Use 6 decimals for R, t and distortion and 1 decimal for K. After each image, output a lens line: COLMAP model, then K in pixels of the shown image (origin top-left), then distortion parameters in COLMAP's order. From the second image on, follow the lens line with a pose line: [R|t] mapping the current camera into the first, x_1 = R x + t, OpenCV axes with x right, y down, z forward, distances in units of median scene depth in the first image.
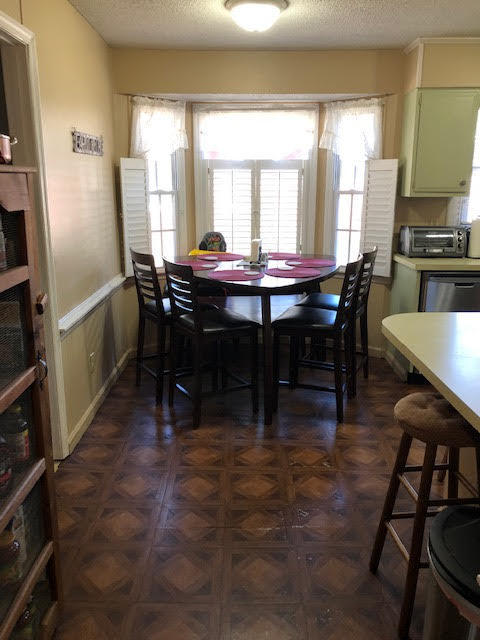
lens RADIAL K [[528.8, 0, 238.2], [0, 528.8, 318.1], [0, 0, 1]] dist [0.011237, -0.001253]
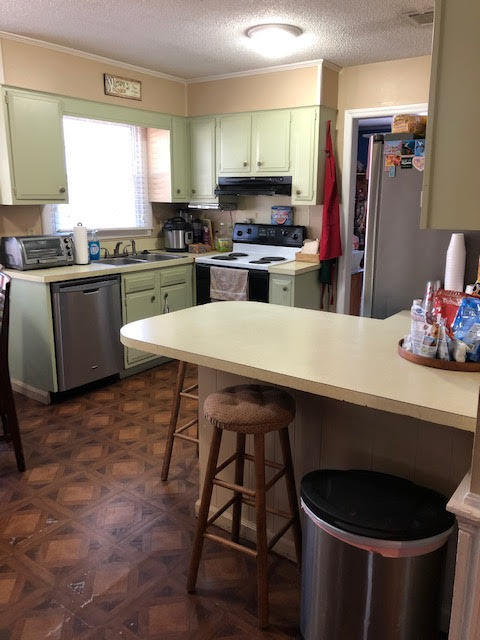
lens RADIAL K [[528.8, 0, 245.7], [0, 528.8, 316.1], [0, 0, 1]] dist [0.011237, -0.001253]
pose [[0.587949, -0.173316, 0.790112, -0.184477], [0.192812, 0.978649, 0.071195, -0.029217], [-0.785582, 0.110485, 0.608813, 0.153095]]
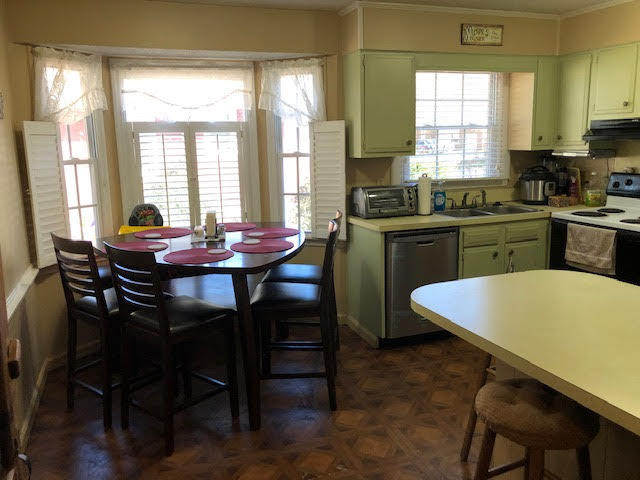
lens RADIAL K [[528.8, 0, 313.5], [0, 528.8, 231.9], [0, 0, 1]] dist [0.011237, -0.001253]
pose [[0.937832, -0.078765, 0.338033, -0.096183], [0.107801, 0.991846, -0.067971, -0.035474], [-0.329923, 0.100185, 0.938677, 0.123944]]
